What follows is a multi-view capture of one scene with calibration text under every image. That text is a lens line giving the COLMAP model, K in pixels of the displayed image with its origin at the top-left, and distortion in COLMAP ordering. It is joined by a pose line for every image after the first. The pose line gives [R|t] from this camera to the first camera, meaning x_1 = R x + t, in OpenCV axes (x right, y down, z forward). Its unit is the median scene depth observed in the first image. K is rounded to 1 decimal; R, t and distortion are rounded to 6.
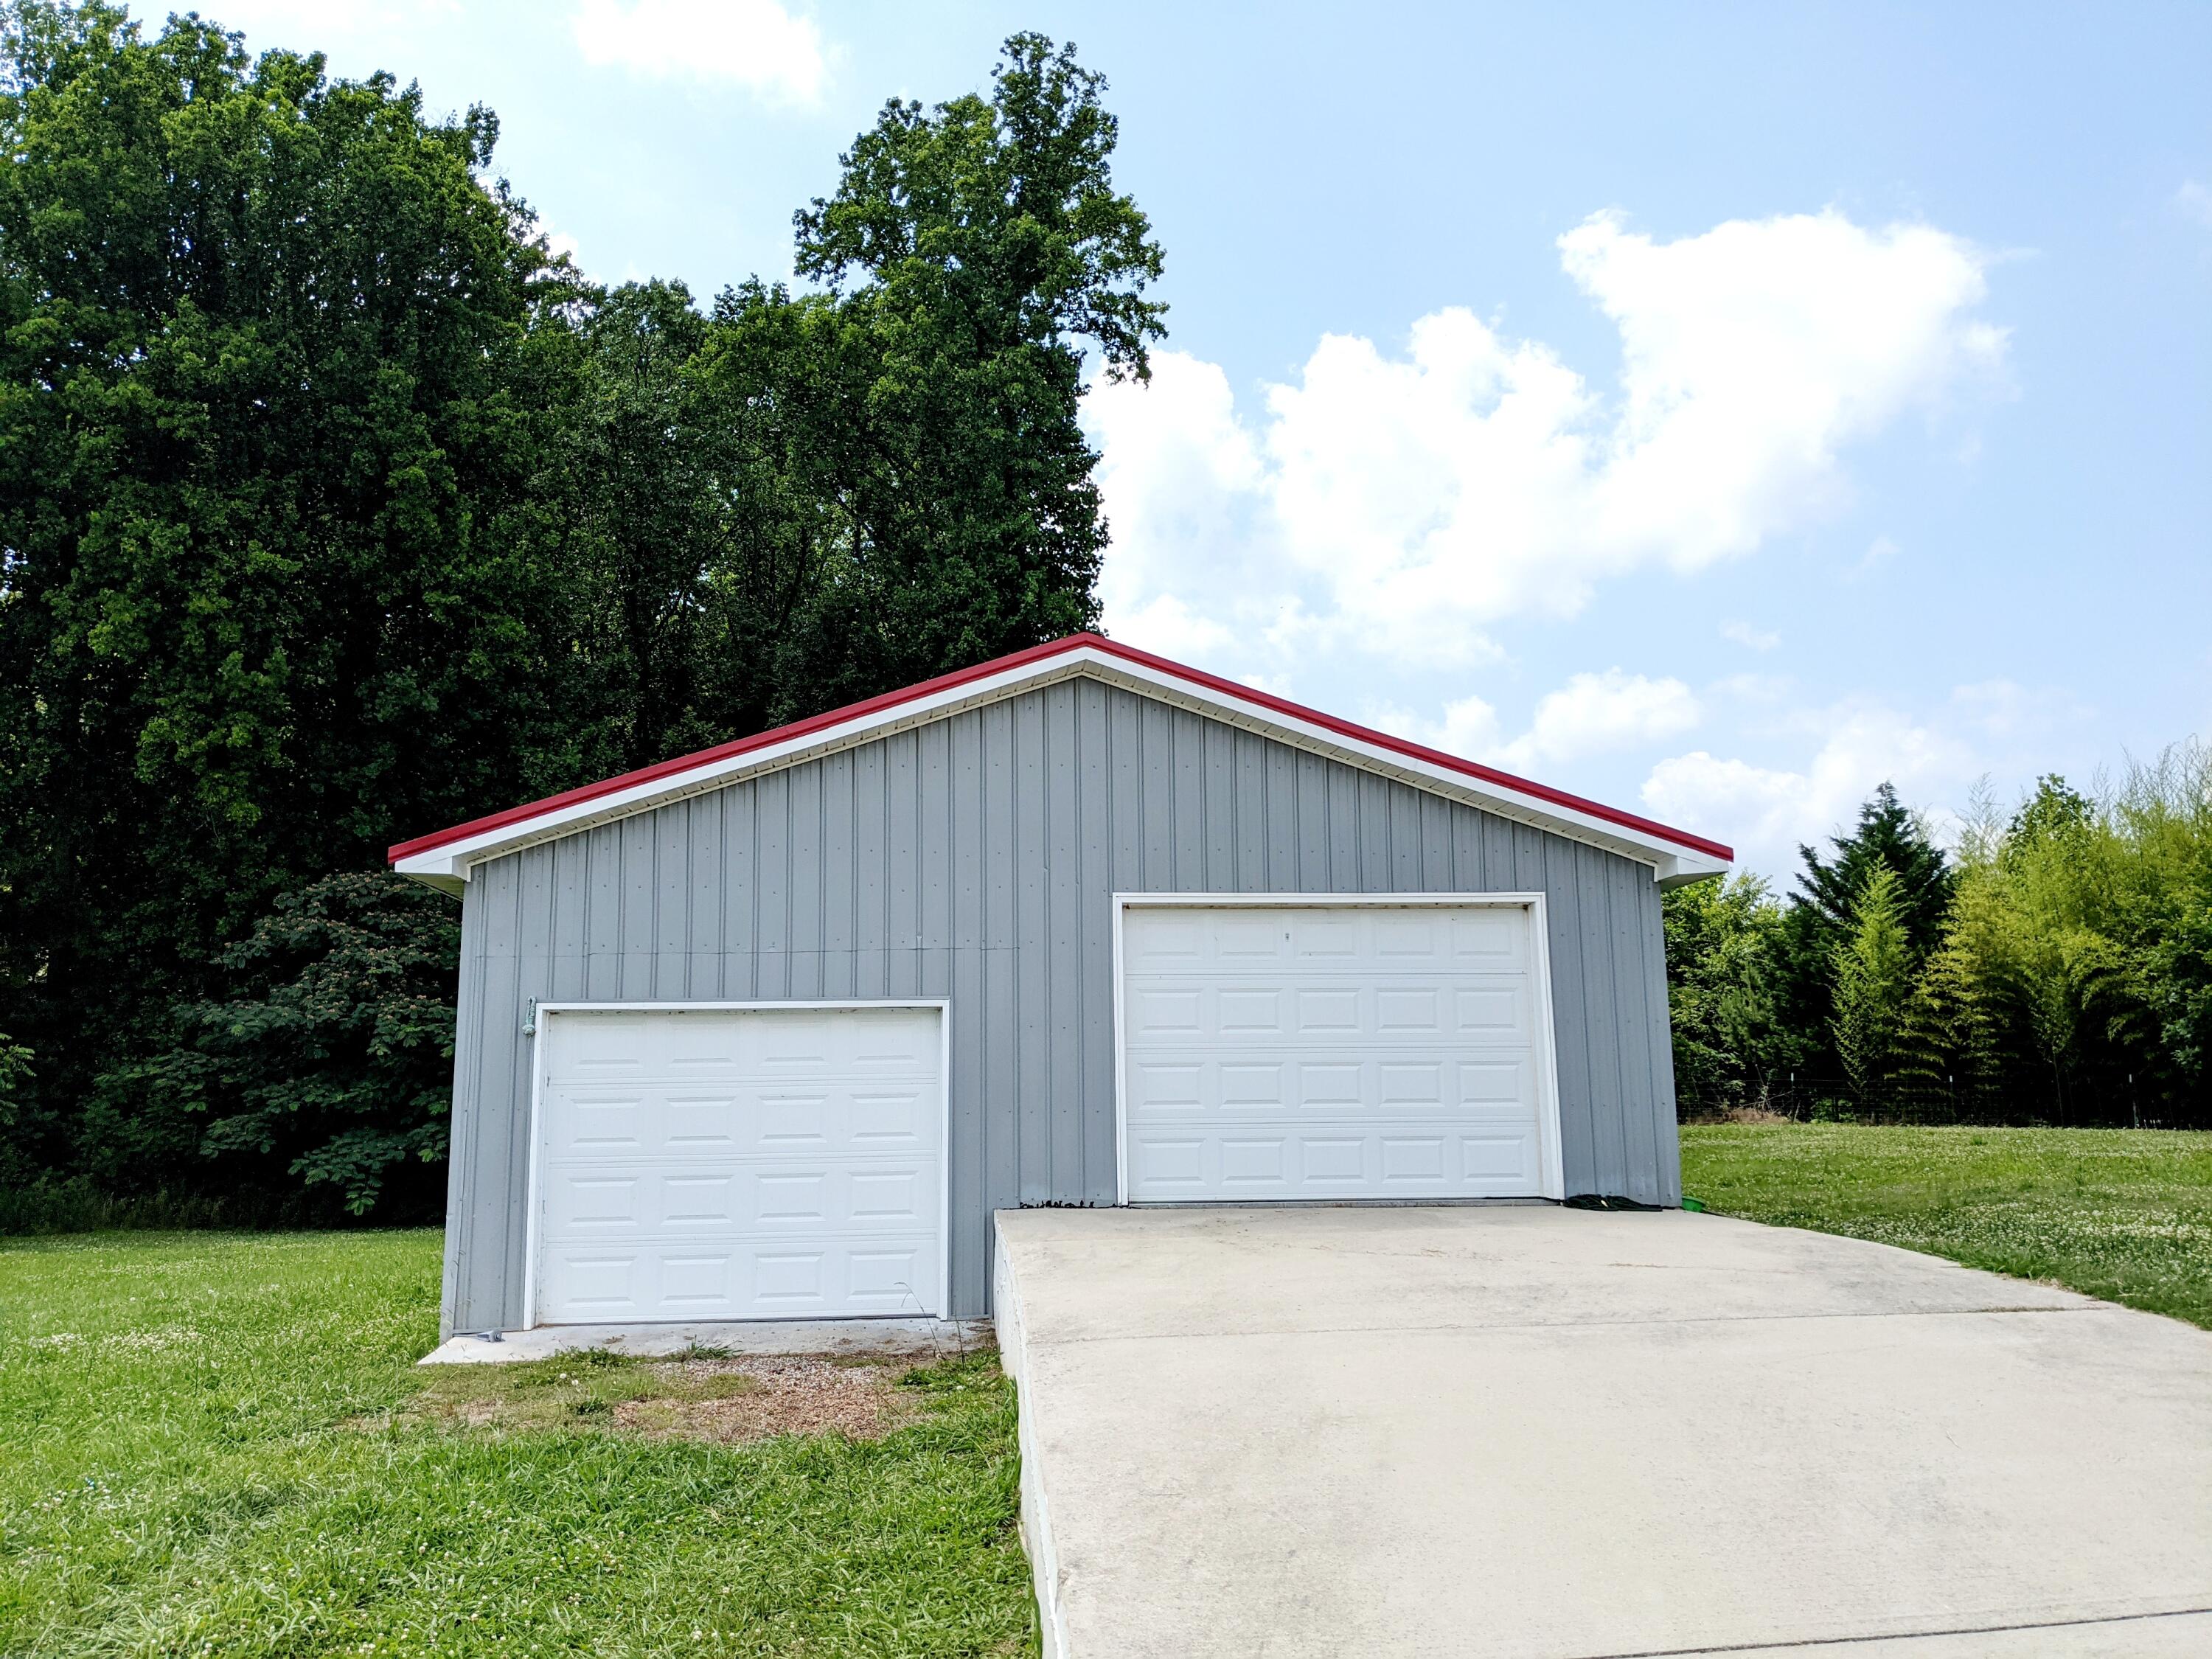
lens RADIAL K [[1737.6, 0, 1106.0], [0, 1737.6, 829.5], [0, 0, 1]] dist [-0.005899, -0.006897]
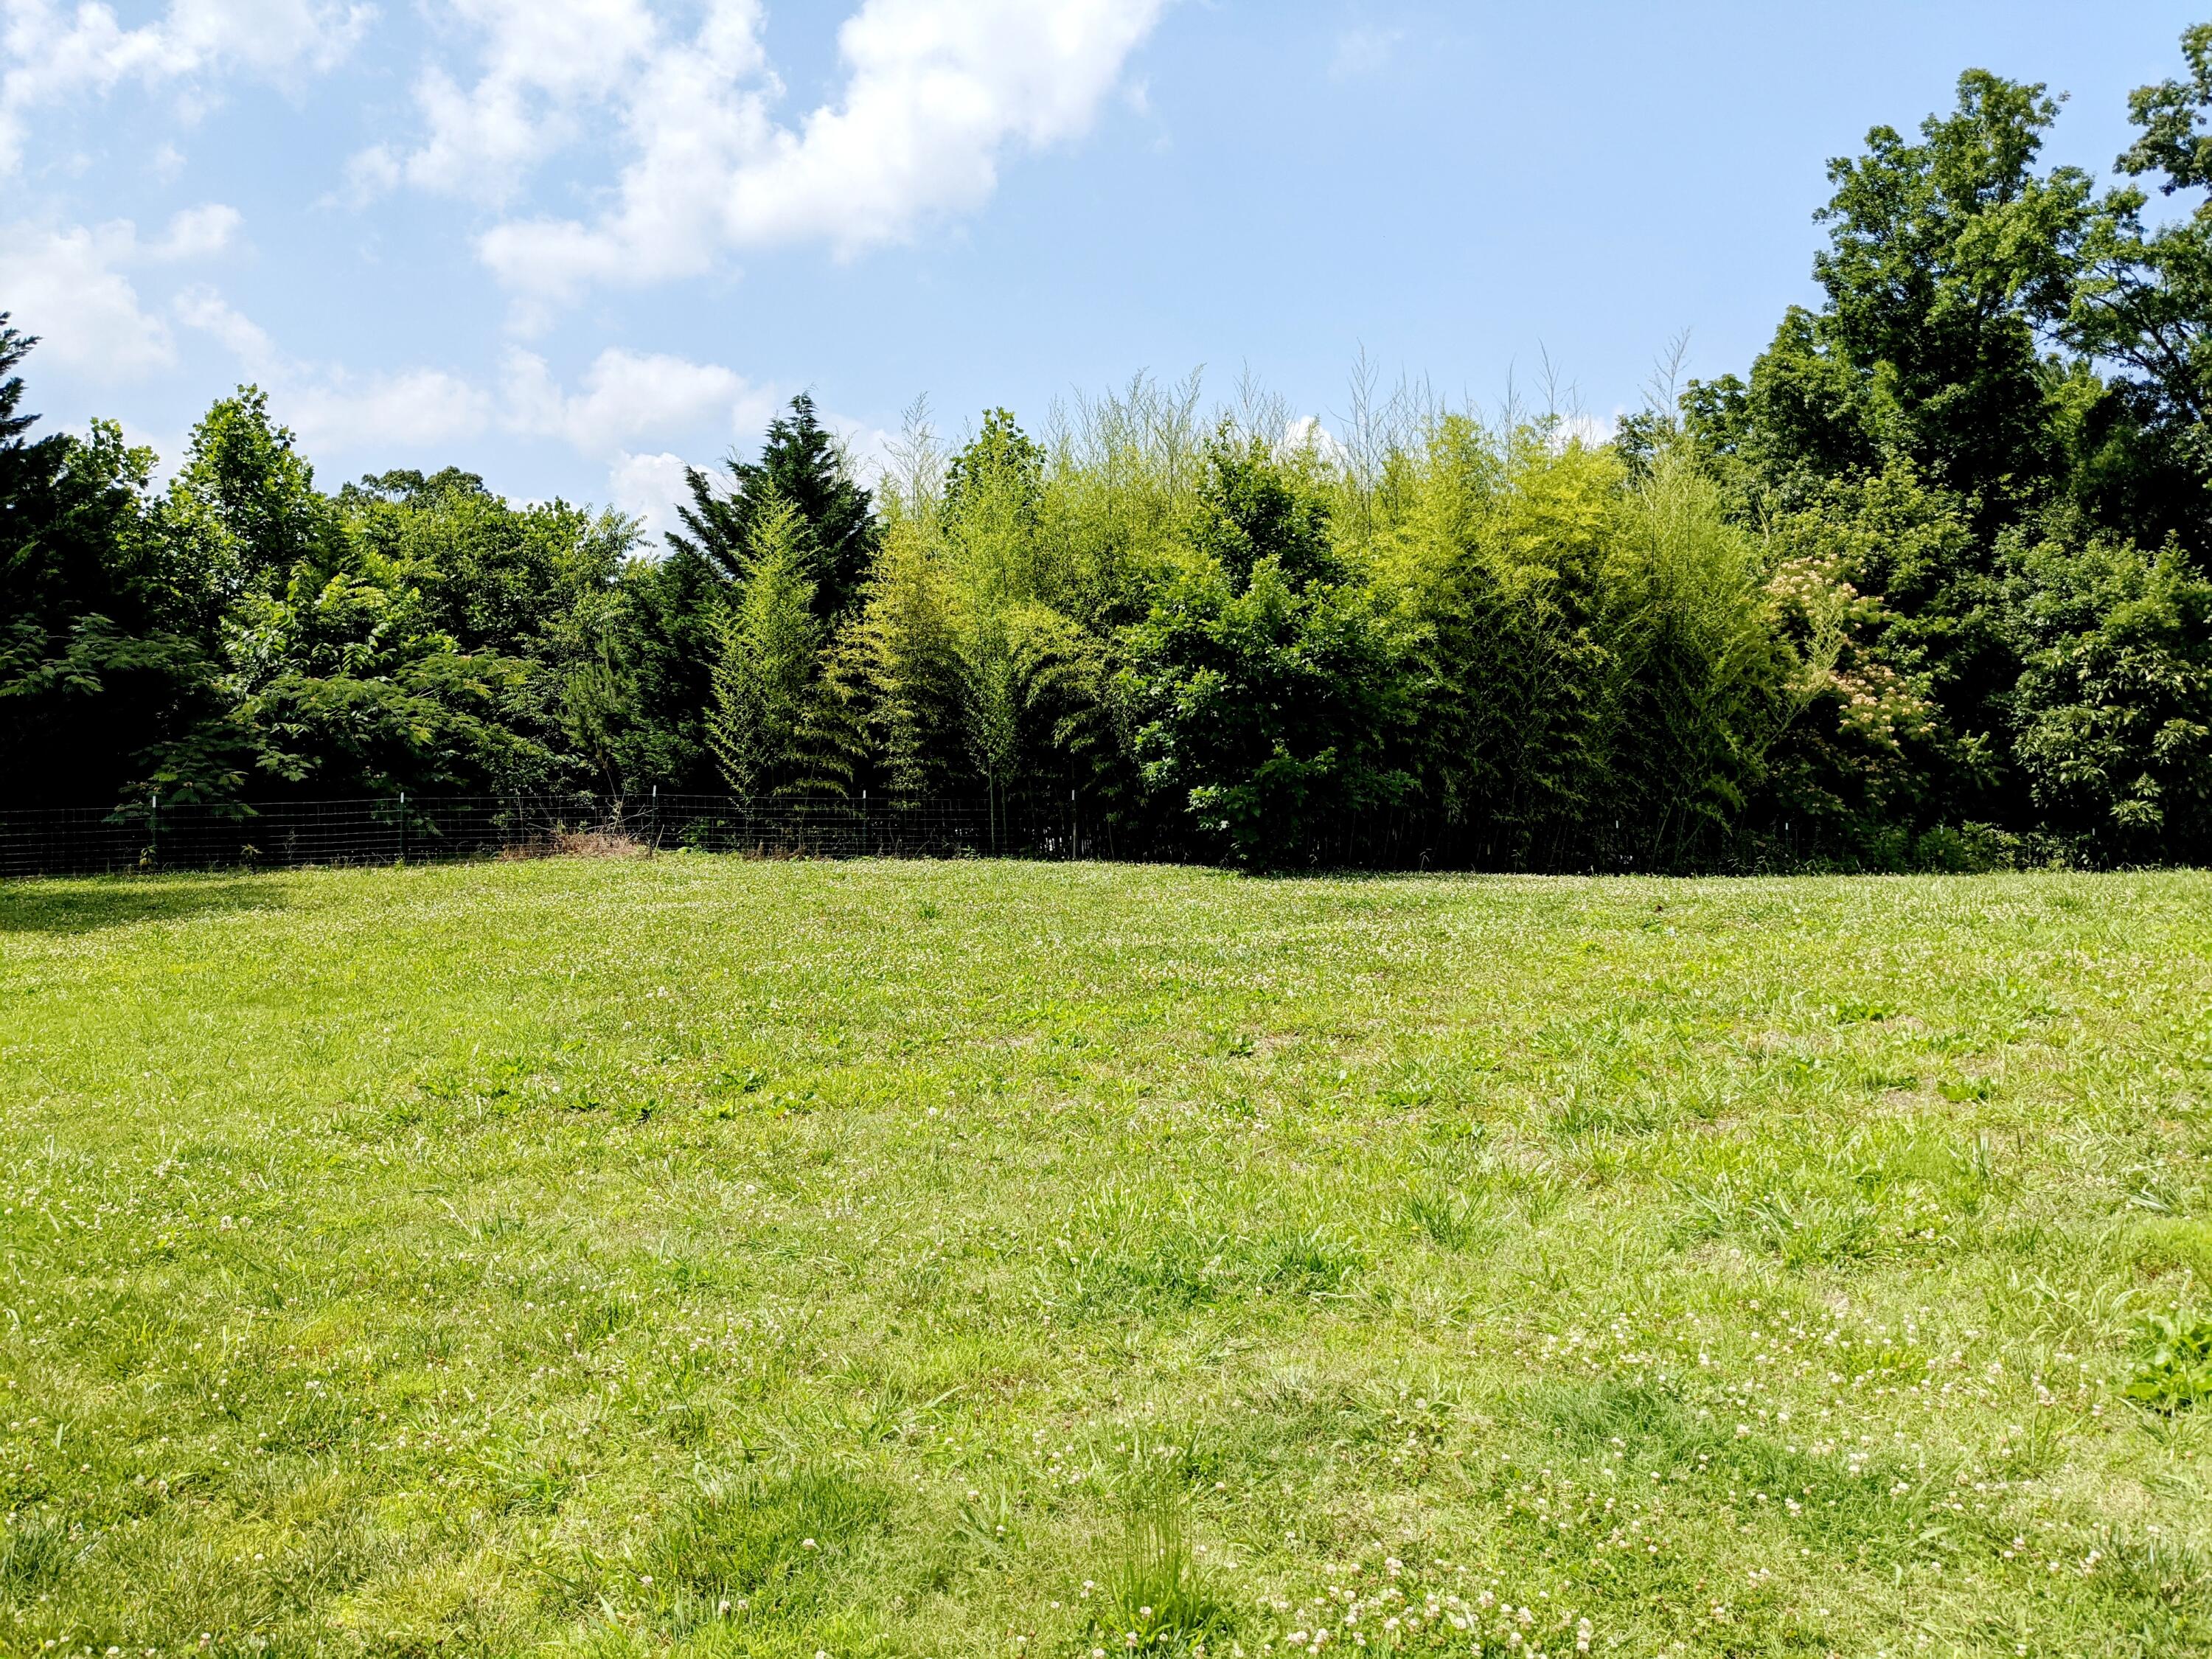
lens RADIAL K [[1744.0, 0, 1110.8], [0, 1744.0, 804.8], [0, 0, 1]] dist [0.062651, -0.121247]
pose [[0.814618, 0.001715, 0.579996, 0.127284], [-0.091740, 0.987788, 0.125931, 0.040296], [-0.572697, -0.155794, 0.804827, 0.305447]]
